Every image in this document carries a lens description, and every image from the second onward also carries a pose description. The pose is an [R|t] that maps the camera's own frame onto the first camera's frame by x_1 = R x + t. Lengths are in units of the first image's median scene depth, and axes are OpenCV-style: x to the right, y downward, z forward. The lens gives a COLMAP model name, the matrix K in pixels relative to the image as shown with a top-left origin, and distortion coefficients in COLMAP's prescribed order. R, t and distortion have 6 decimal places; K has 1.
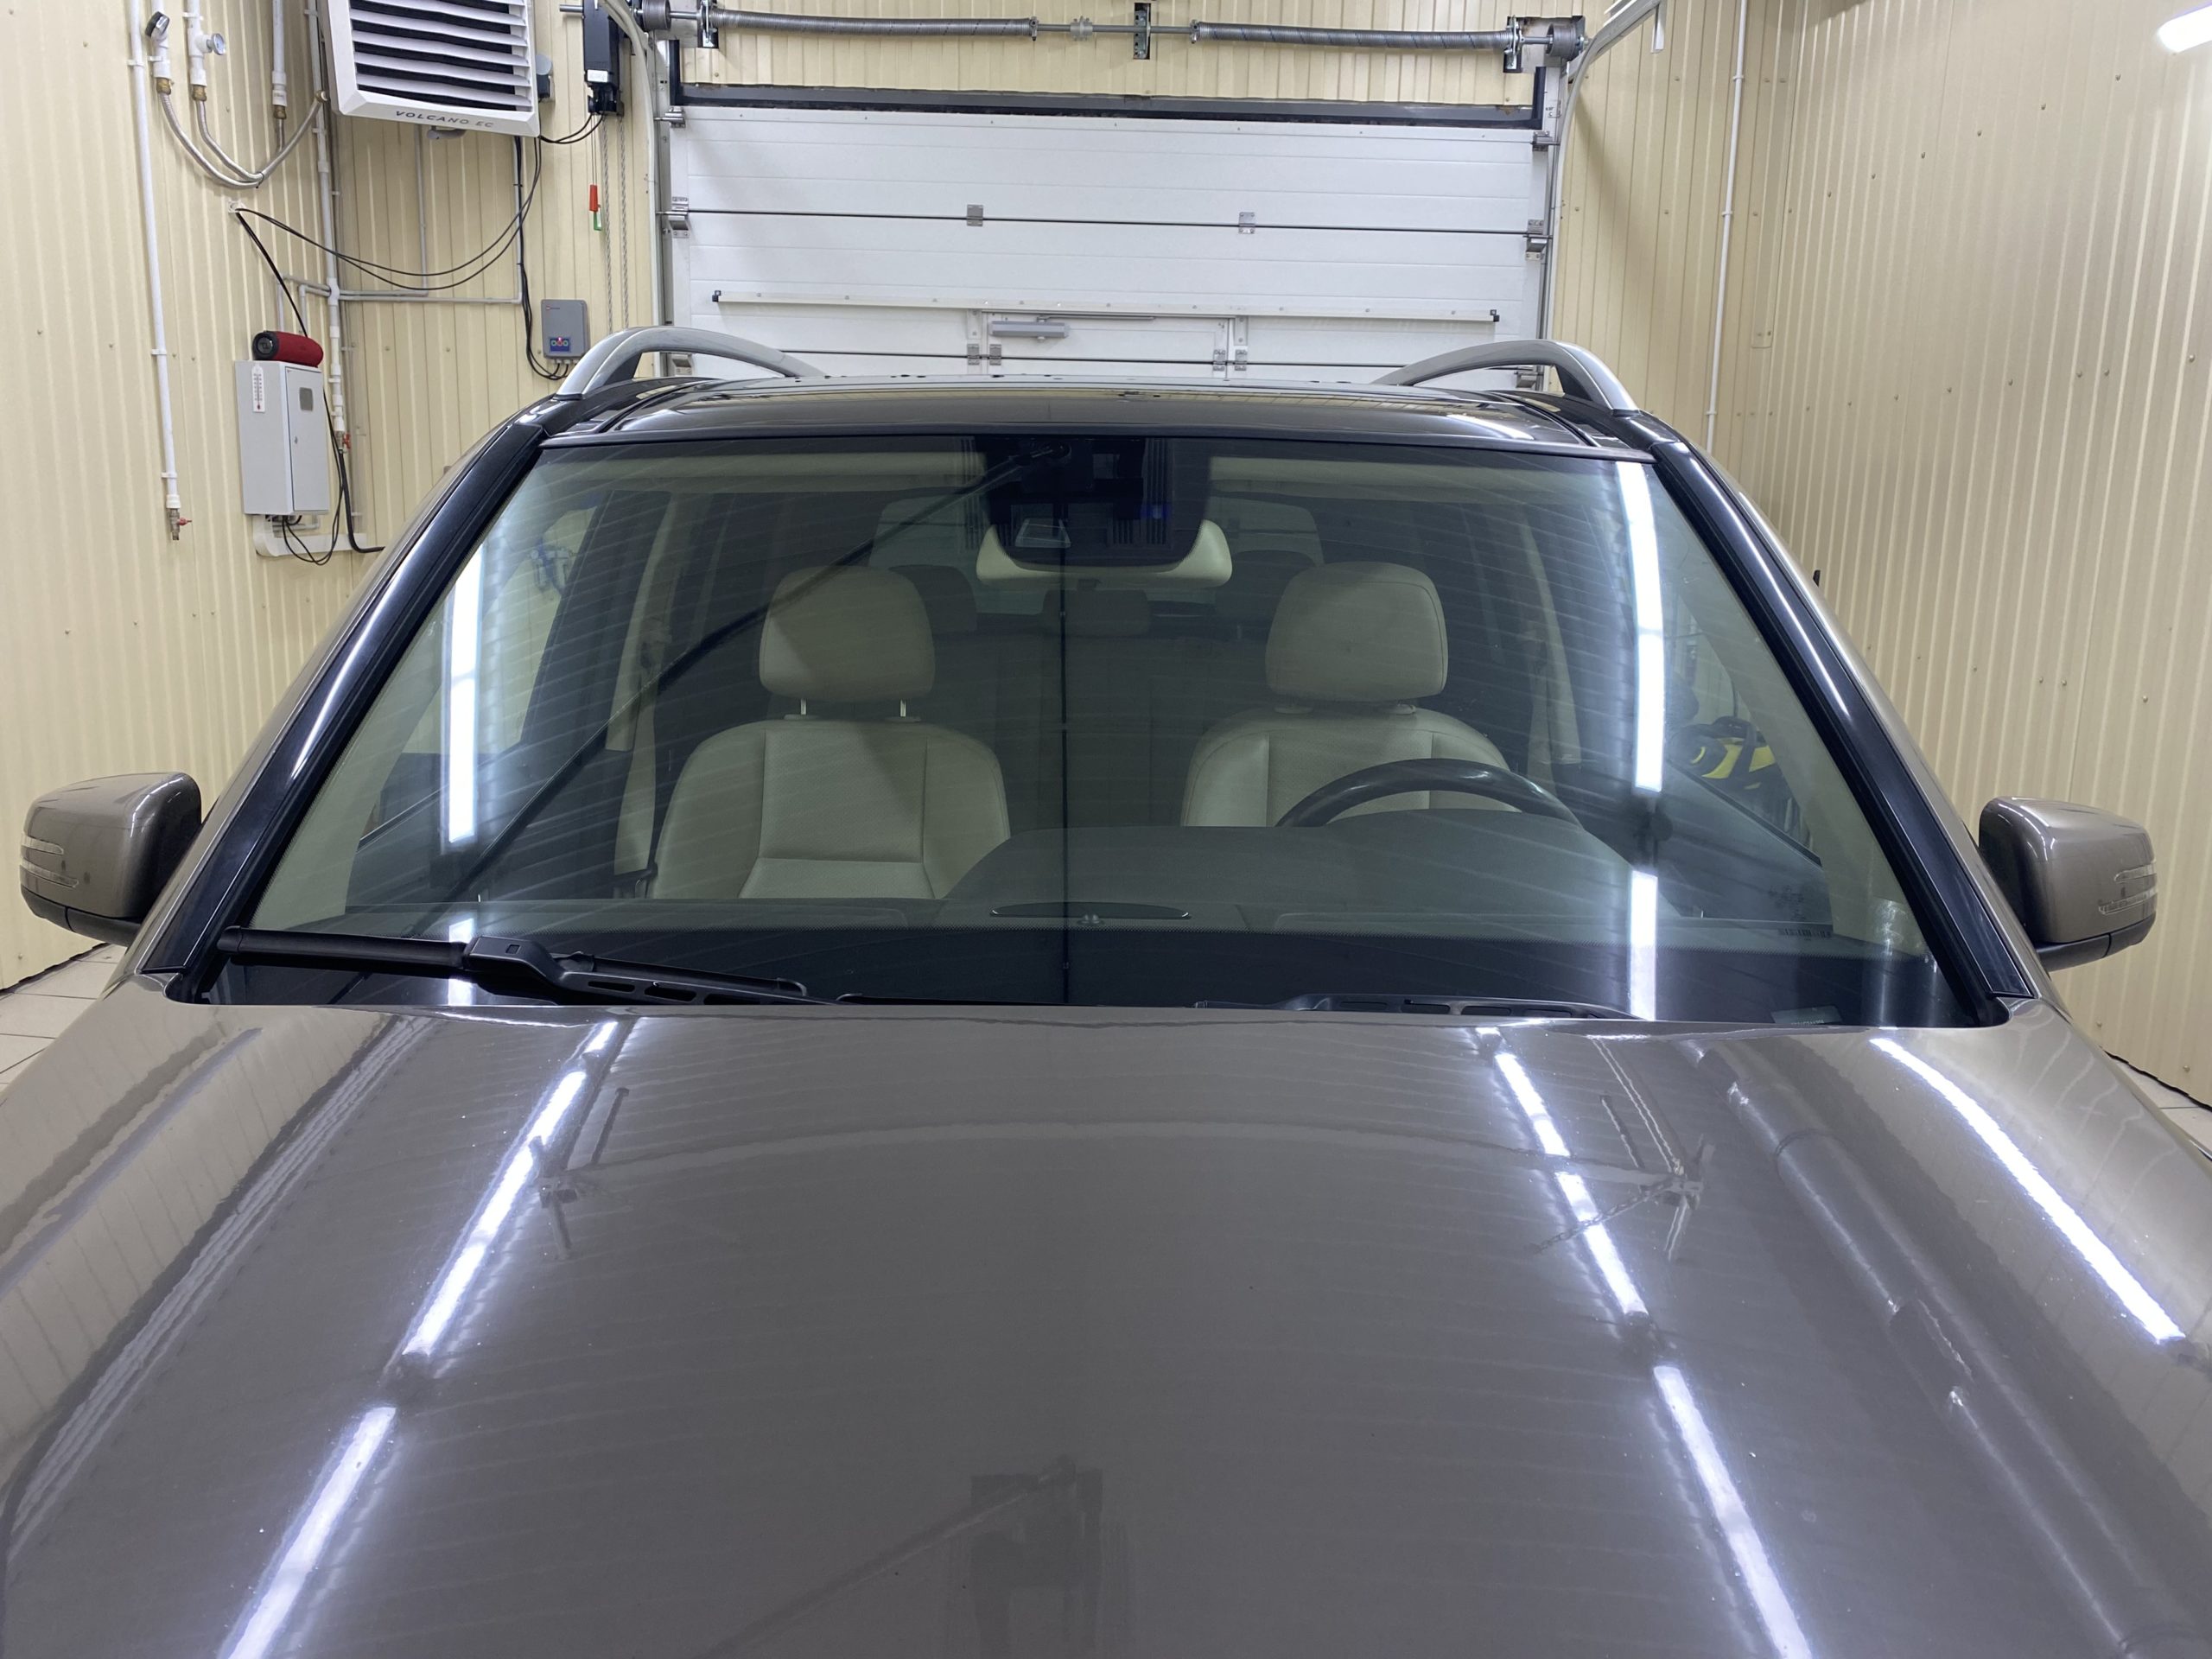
lens RADIAL K [[1703.5, 0, 1099.2], [0, 1703.5, 820.3], [0, 0, 1]] dist [0.011037, 0.001347]
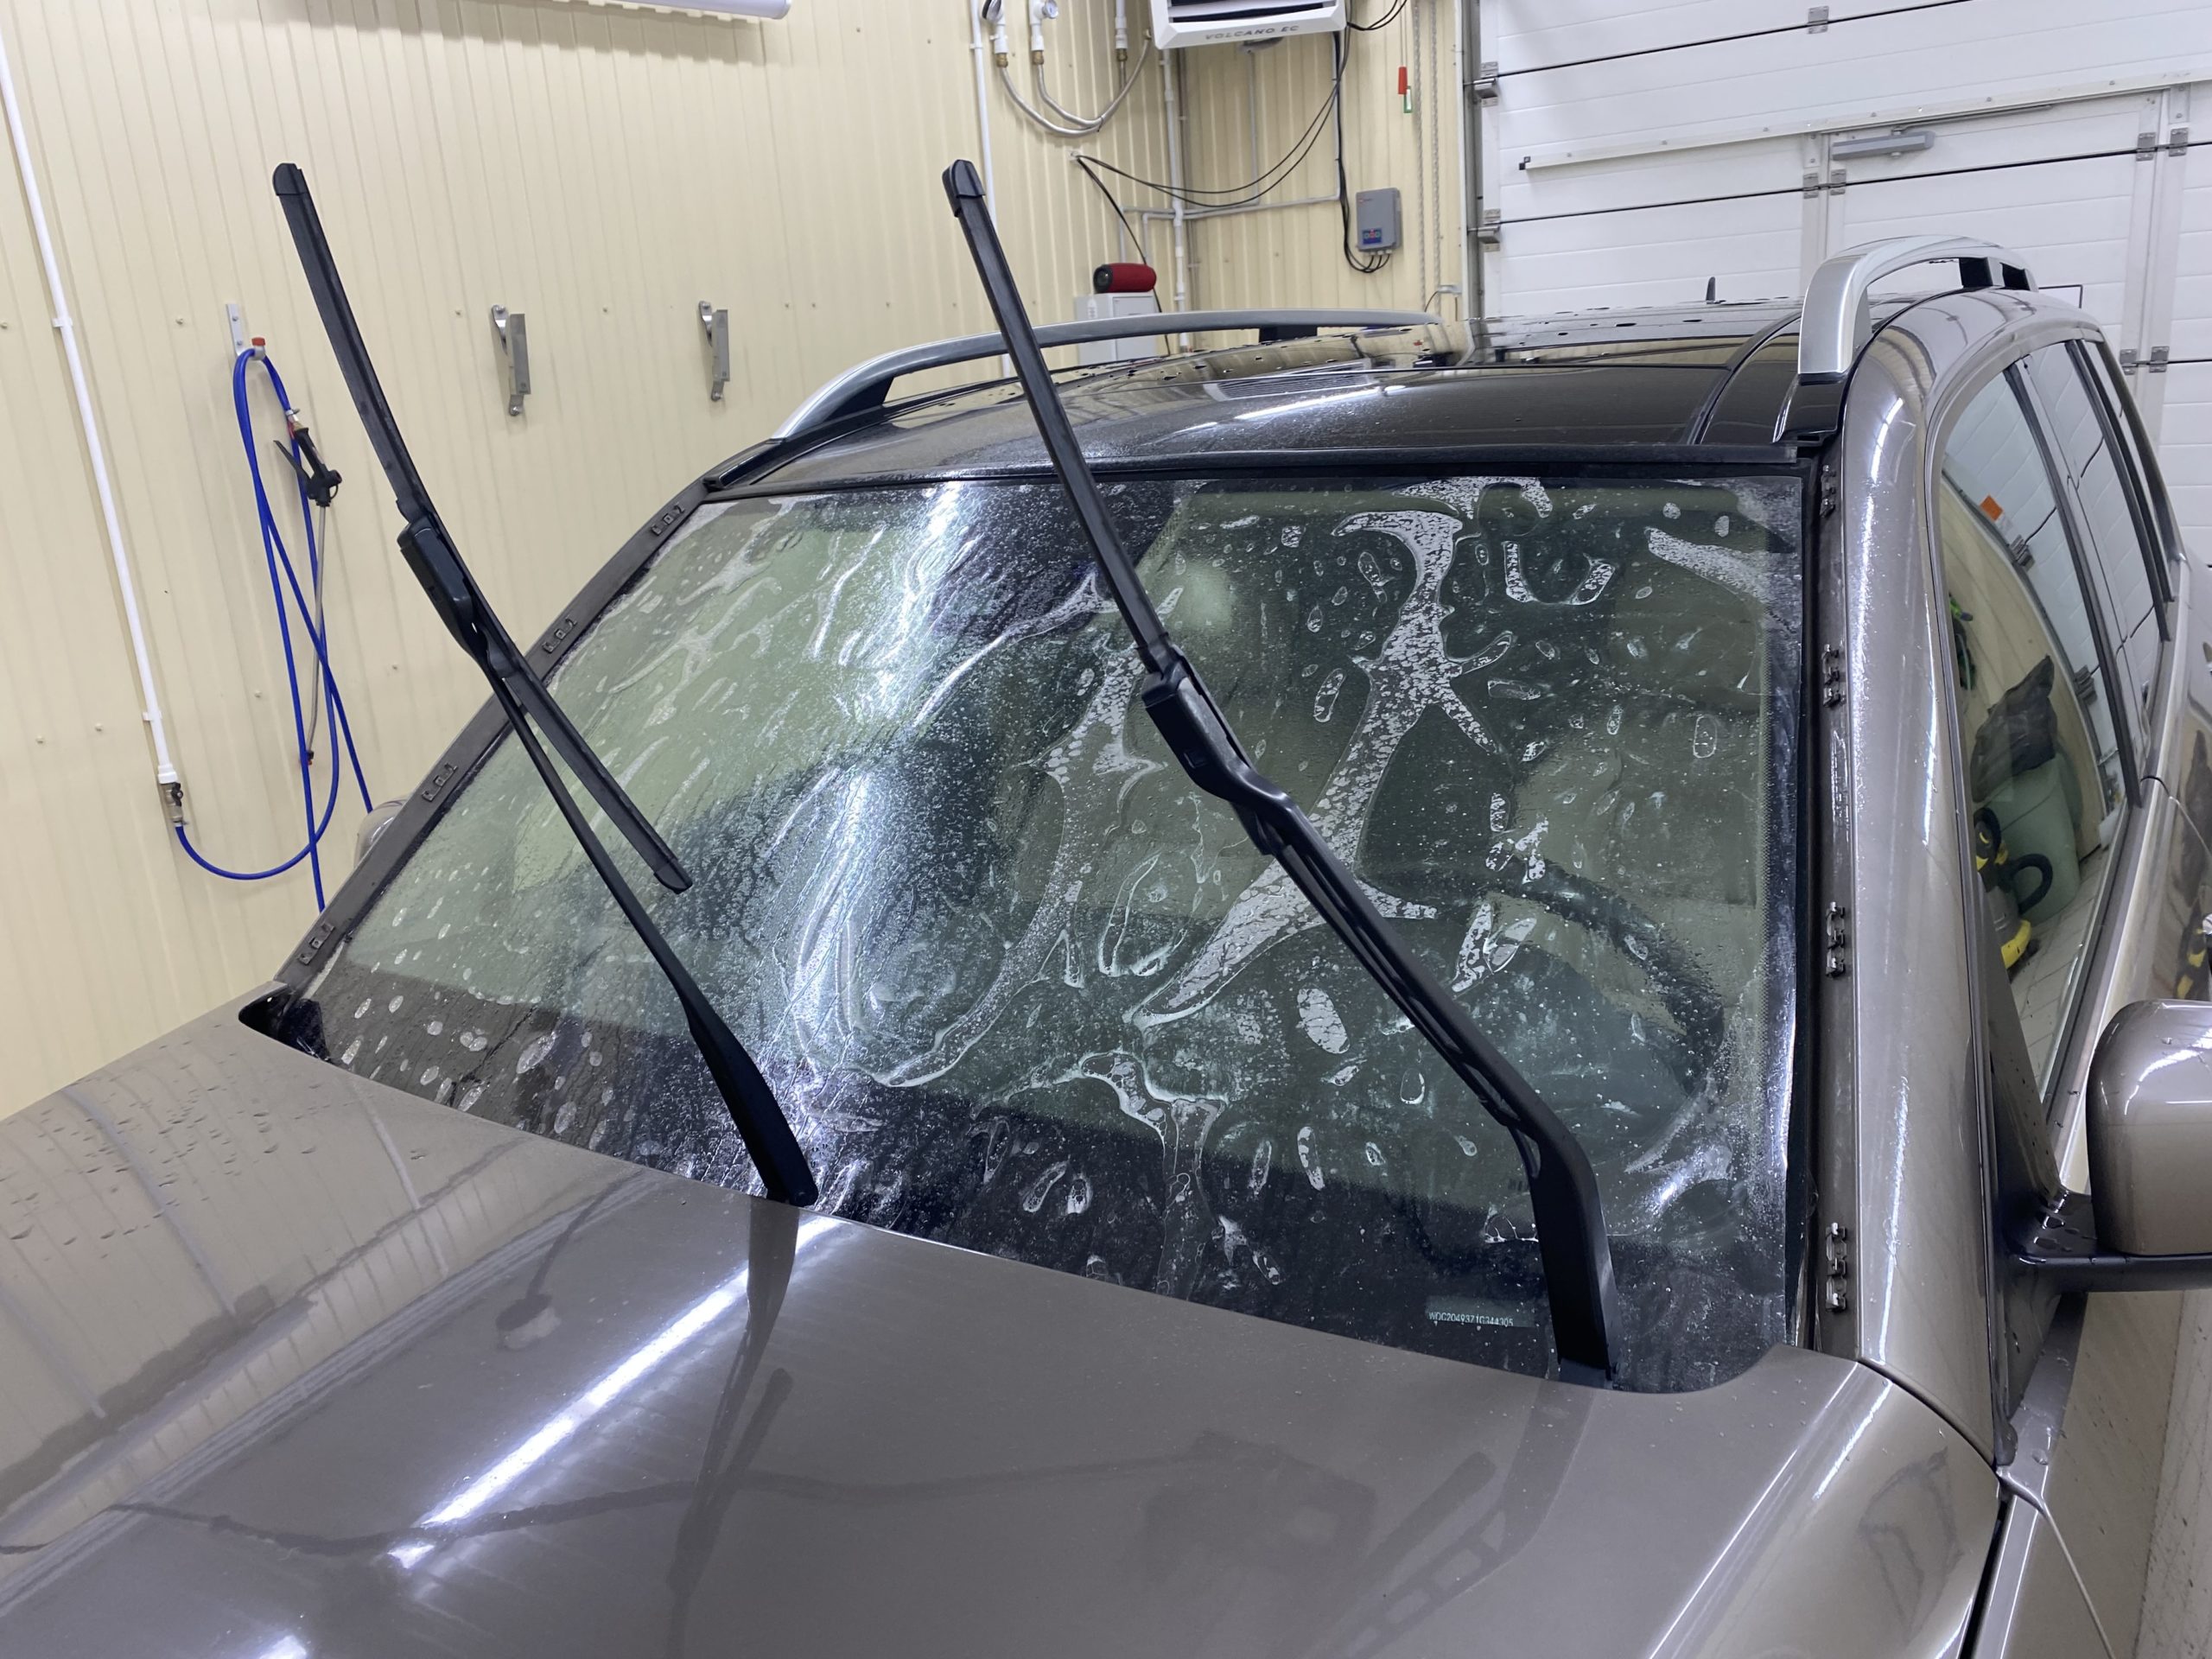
lens RADIAL K [[1703.5, 0, 1121.6], [0, 1703.5, 813.8], [0, 0, 1]] dist [0.011037, 0.001347]
pose [[0.827798, 0.065206, -0.557223, 0.144579], [-0.012575, 0.995130, 0.097768, -0.037107], [0.560885, -0.073925, 0.824587, 0.065048]]
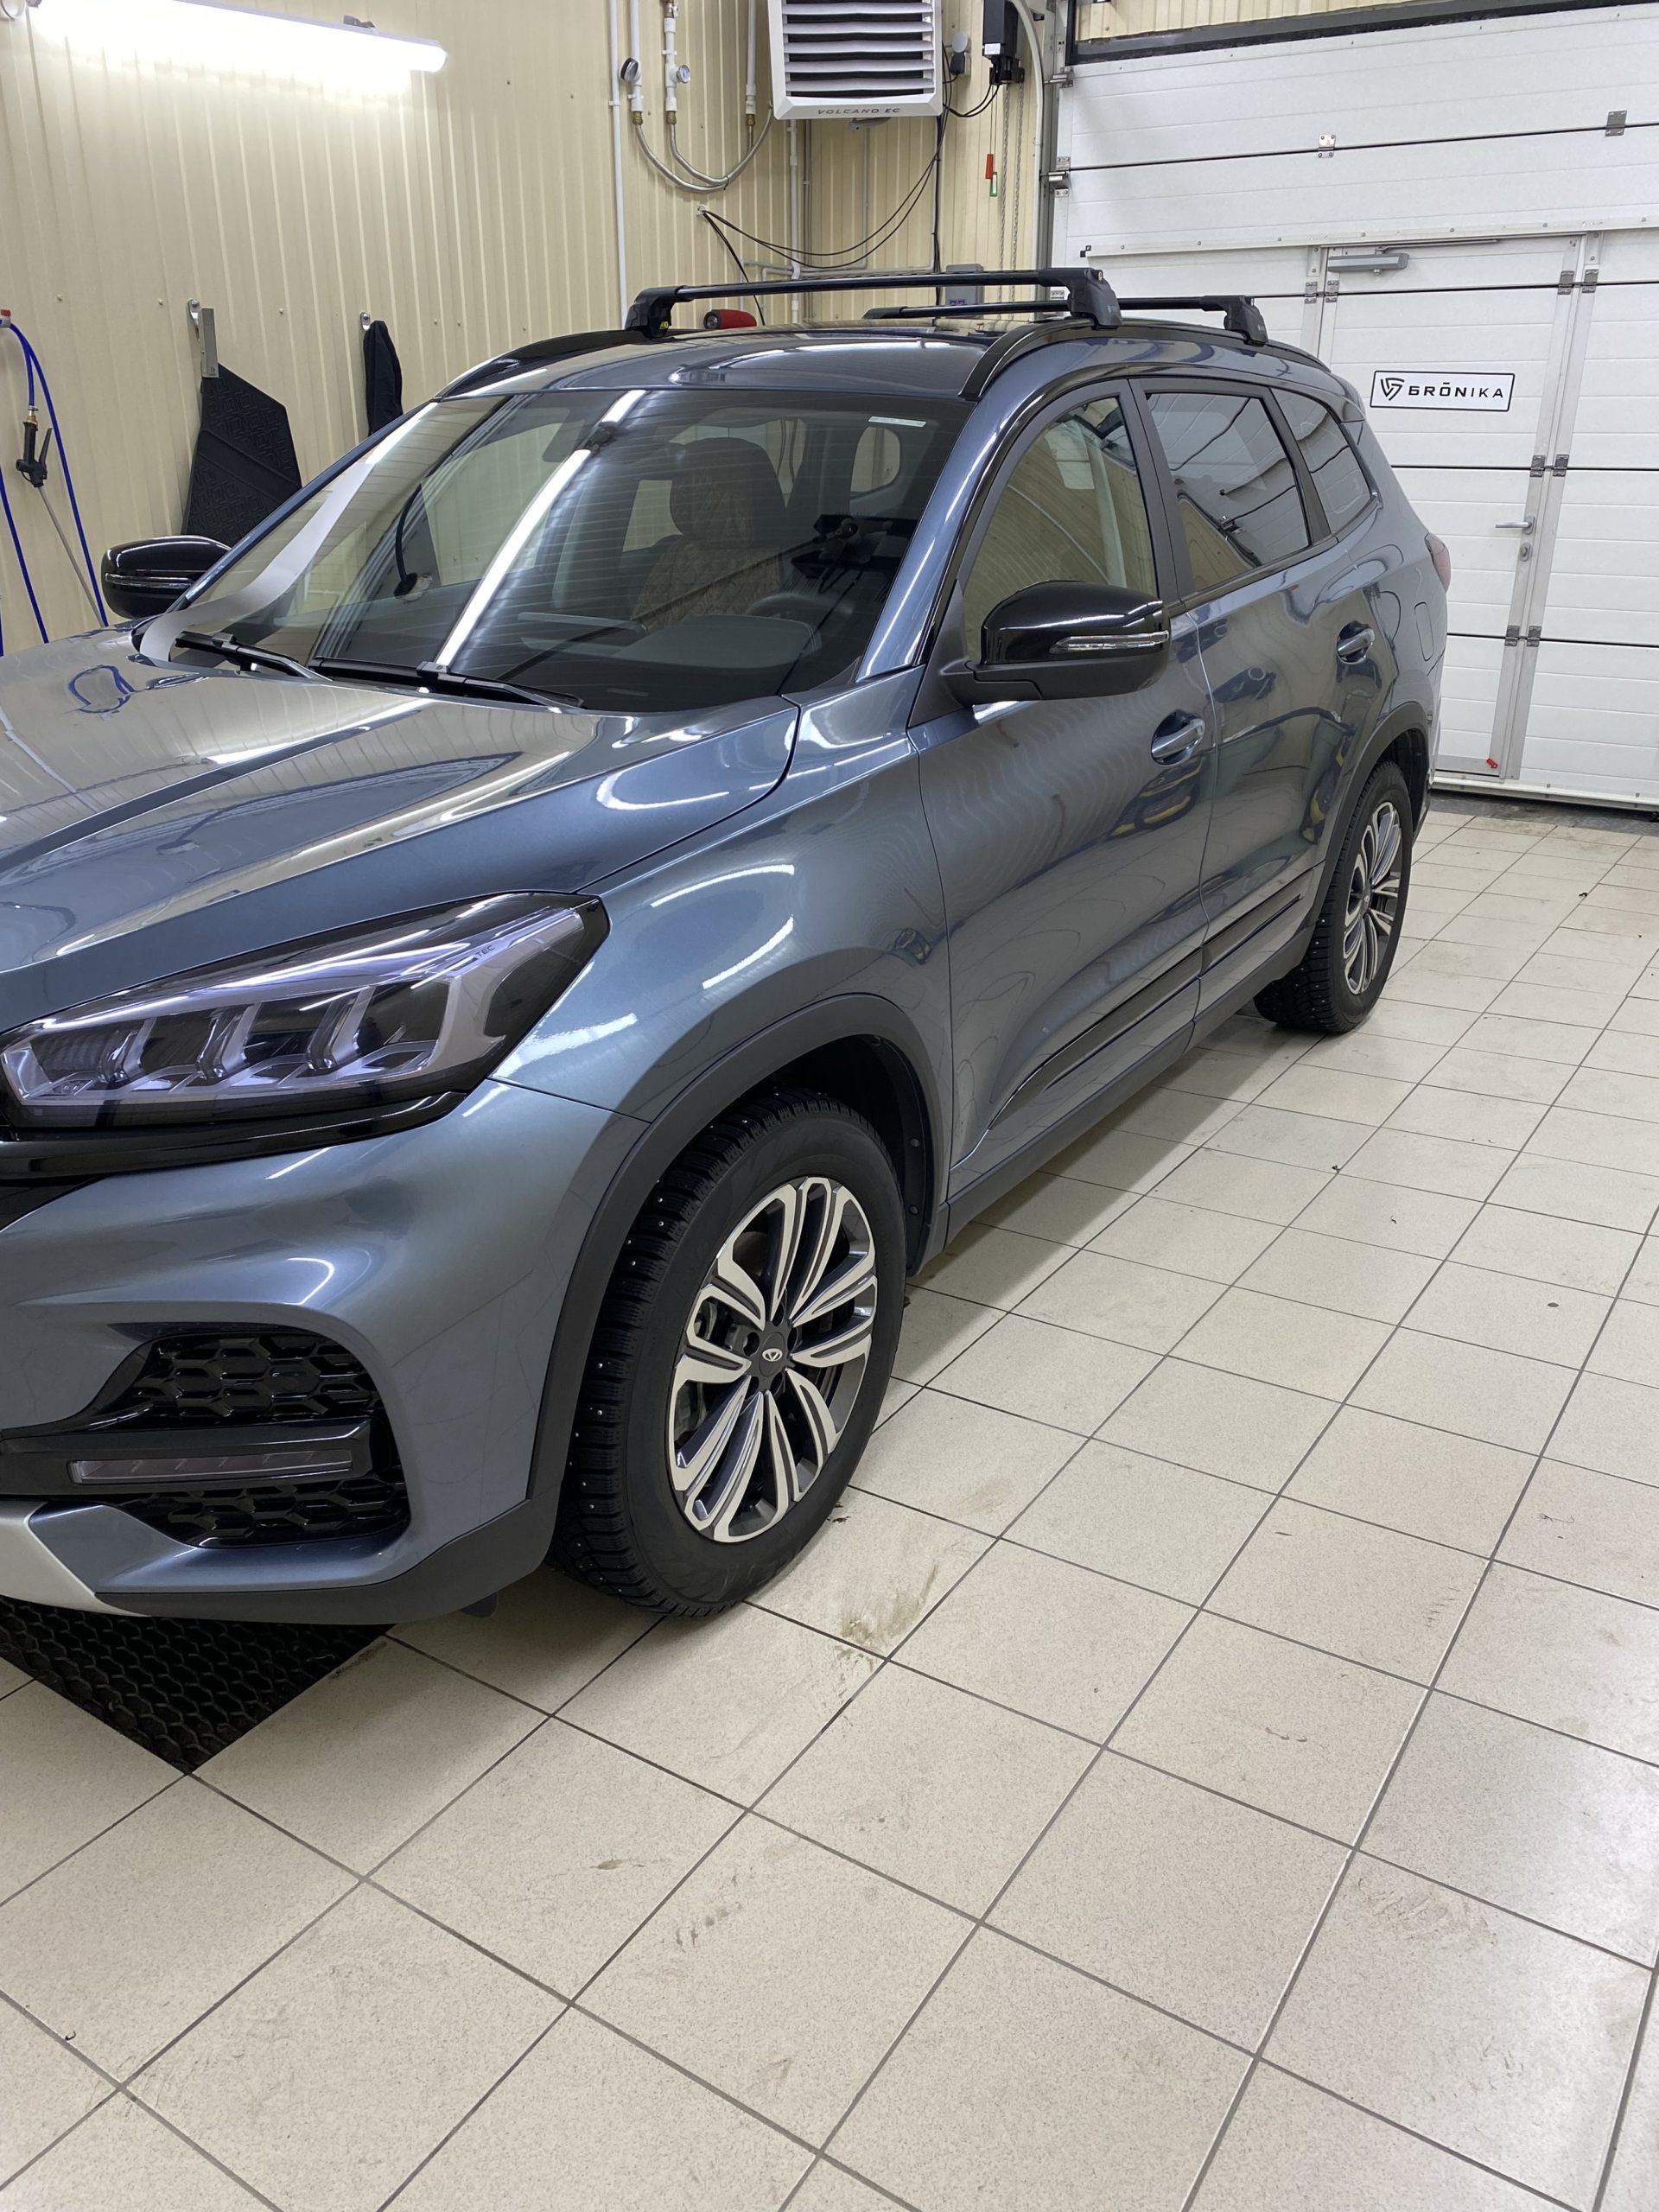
lens RADIAL K [[1703.5, 0, 857.4], [0, 1703.5, 1104.4], [0, 0, 1]] dist [0.011037, 0.001347]
pose [[0.836577, 0.187213, -0.514869, 0.328802], [-0.087055, 0.973287, 0.212449, 0.008934], [0.540888, -0.132908, 0.830527, -0.073769]]
